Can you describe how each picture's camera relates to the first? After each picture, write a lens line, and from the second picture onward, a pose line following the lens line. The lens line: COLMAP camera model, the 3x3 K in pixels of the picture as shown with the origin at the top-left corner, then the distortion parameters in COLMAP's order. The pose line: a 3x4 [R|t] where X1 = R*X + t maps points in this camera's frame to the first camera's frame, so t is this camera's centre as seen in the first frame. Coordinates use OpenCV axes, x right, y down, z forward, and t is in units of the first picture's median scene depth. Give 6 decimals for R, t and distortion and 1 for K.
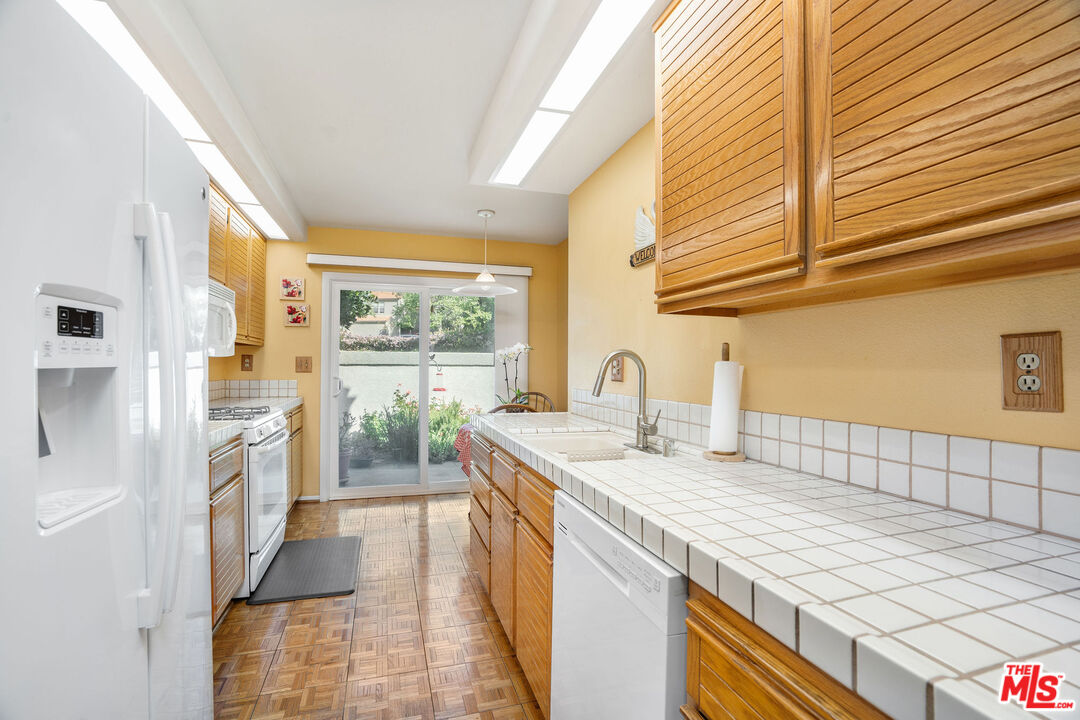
lens RADIAL K [[494.5, 0, 540.0], [0, 494.5, 360.0], [0, 0, 1]] dist [-0.000229, 0.000022]
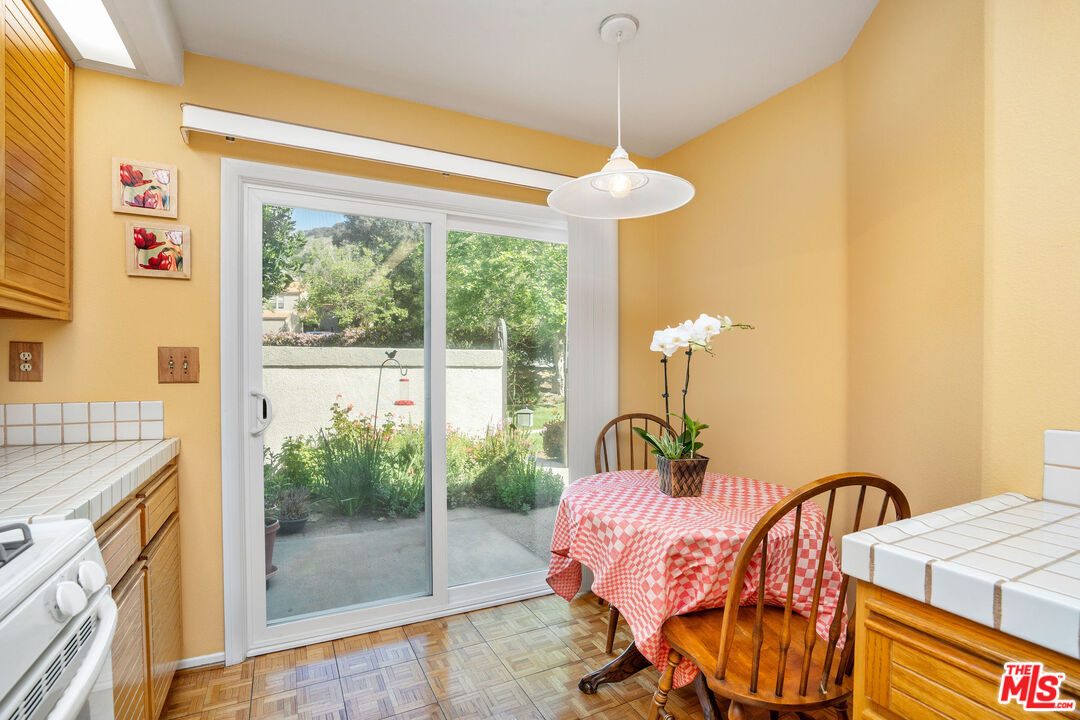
lens RADIAL K [[512.2, 0, 541.4], [0, 512.2, 378.3], [0, 0, 1]] dist [-0.012876, 0.000971]
pose [[0.986693, -0.005030, 0.162517, -0.139028], [-0.000361, 0.999451, 0.033124, 0.003264], [-0.162595, -0.032742, 0.986150, 0.298892]]
